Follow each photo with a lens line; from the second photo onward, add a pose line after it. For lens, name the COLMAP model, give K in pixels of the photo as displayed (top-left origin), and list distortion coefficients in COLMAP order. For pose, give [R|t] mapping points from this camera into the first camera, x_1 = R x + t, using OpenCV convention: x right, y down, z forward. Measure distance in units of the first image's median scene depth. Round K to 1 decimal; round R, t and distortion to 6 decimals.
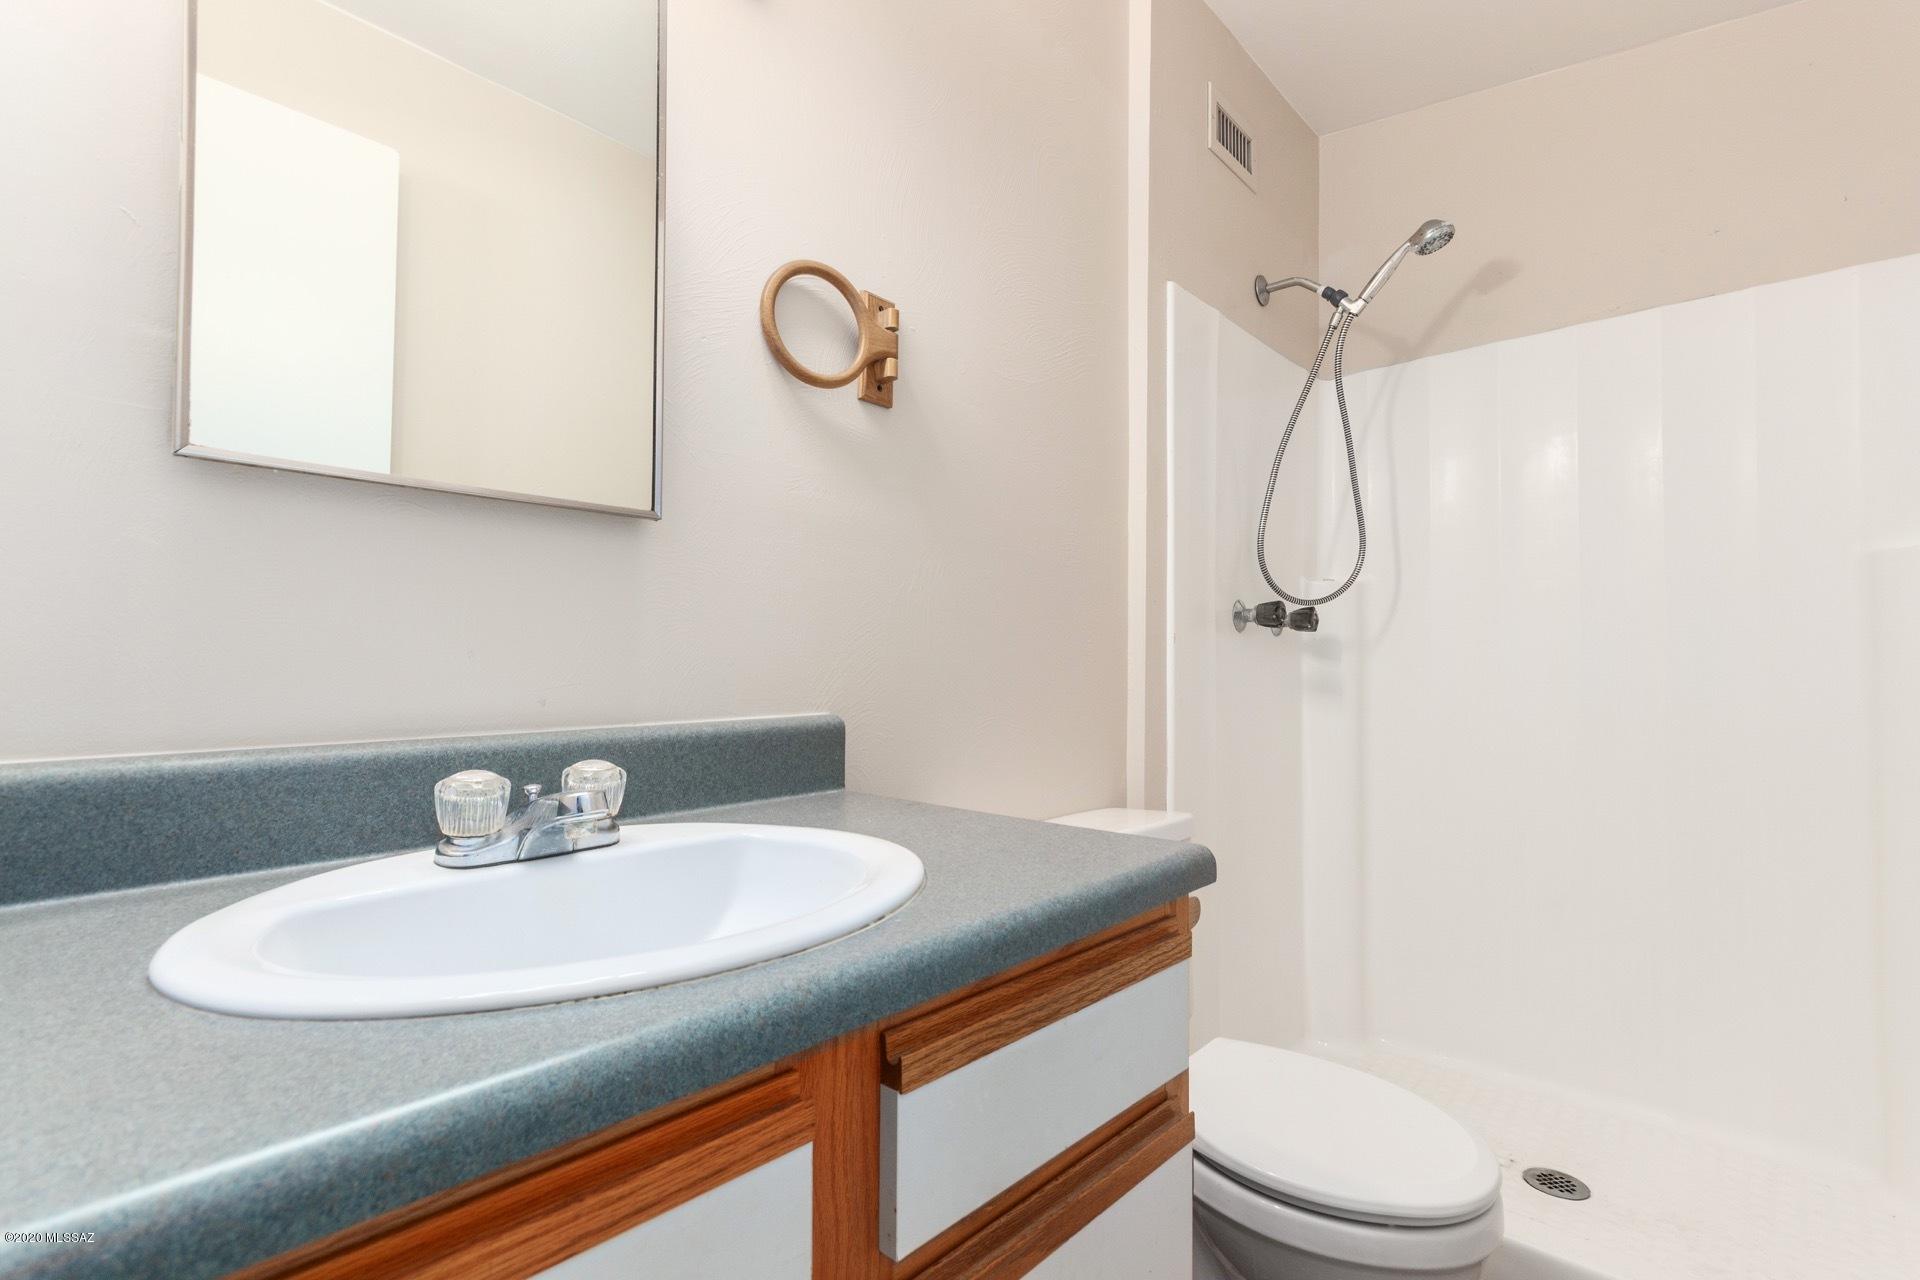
lens RADIAL K [[883.5, 0, 965.9], [0, 883.5, 646.9], [0, 0, 1]] dist [0.005493, 0.001571]
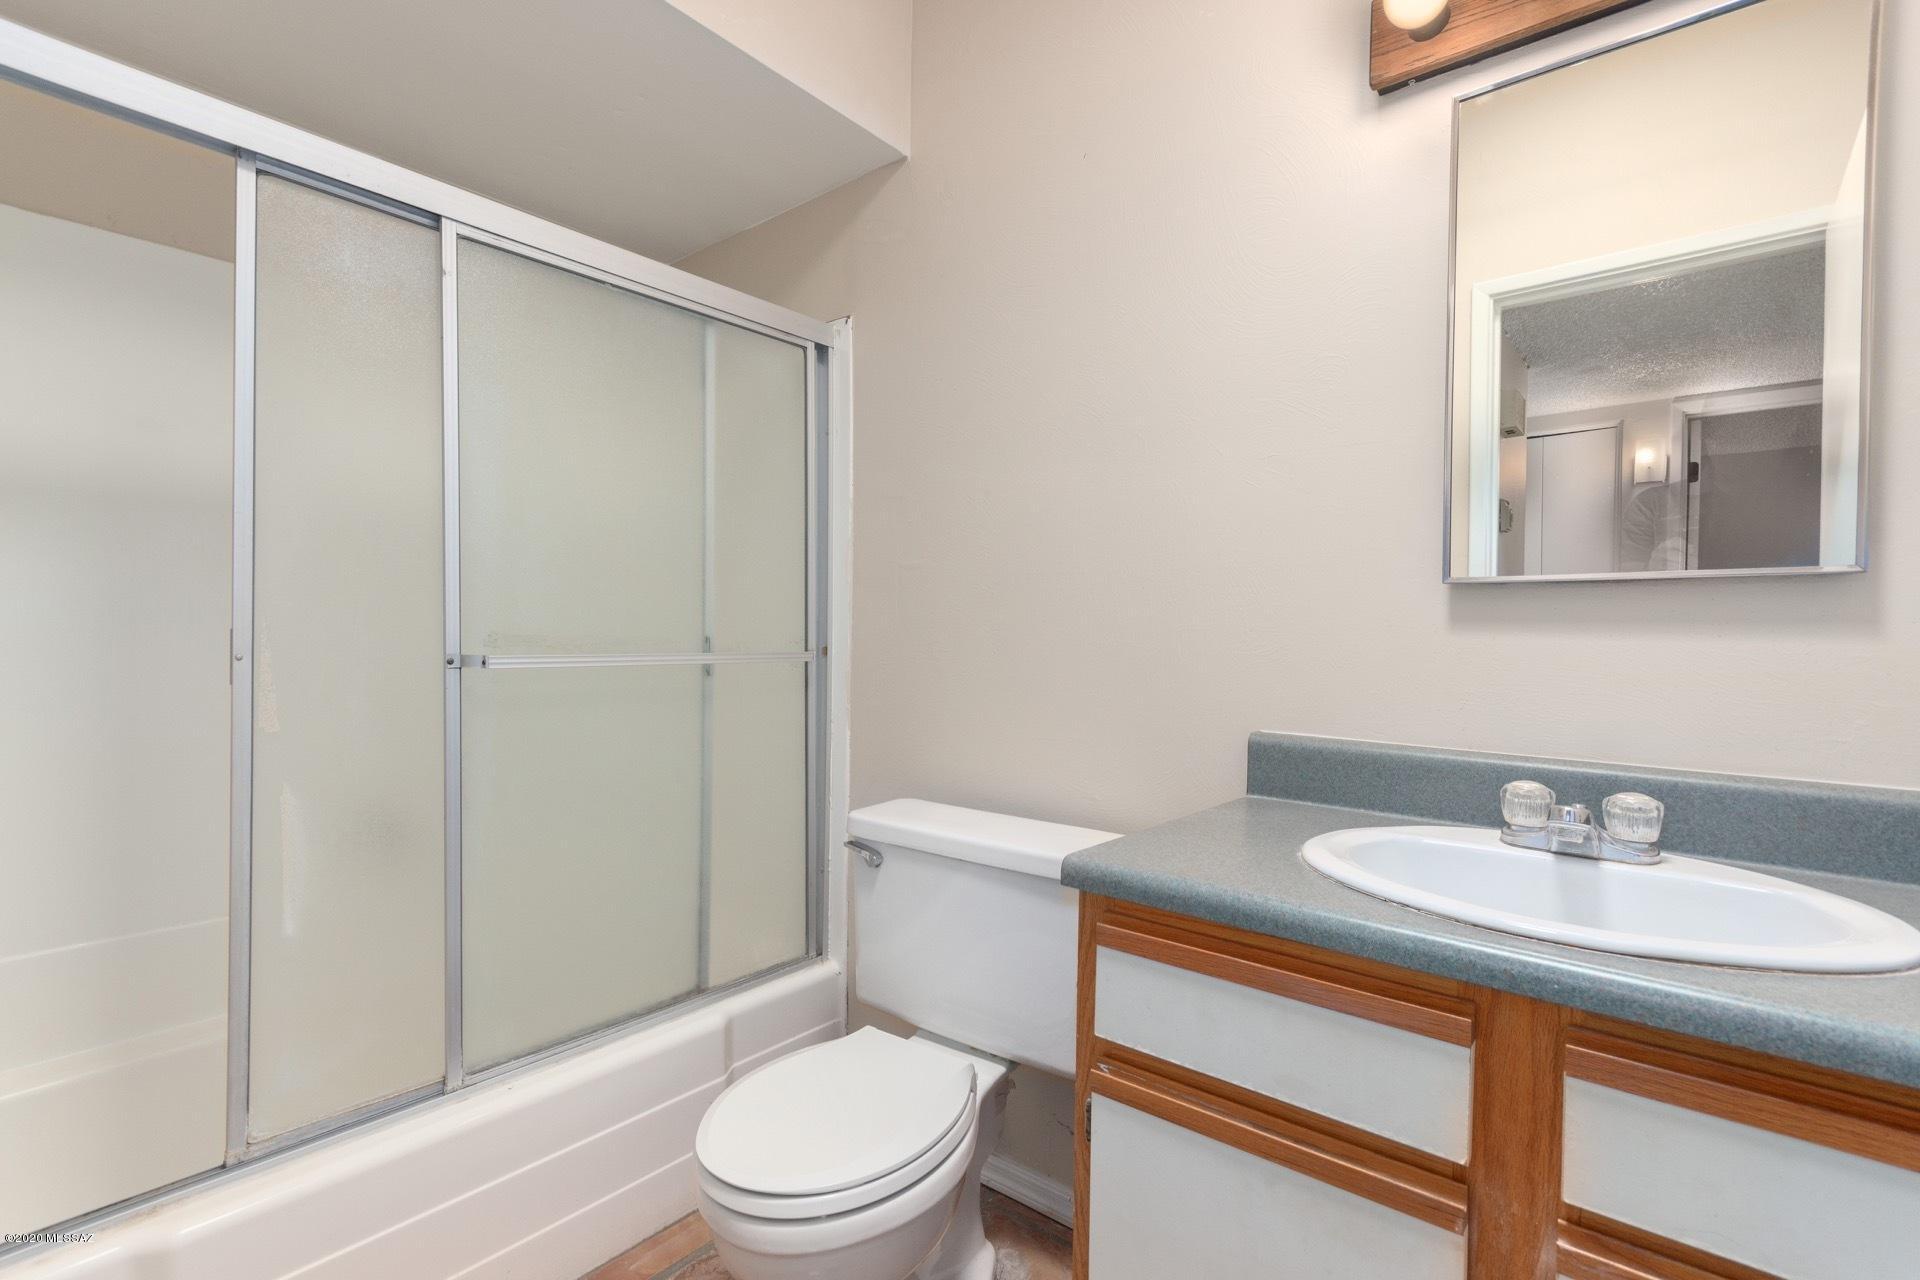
lens RADIAL K [[883.5, 0, 965.9], [0, 883.5, 646.9], [0, 0, 1]] dist [0.005493, 0.001571]
pose [[0.063023, 0.010159, -0.997960, 0.765862], [-0.010664, 0.999898, 0.009505, -0.071534], [0.997955, 0.010043, 0.063125, 0.044560]]
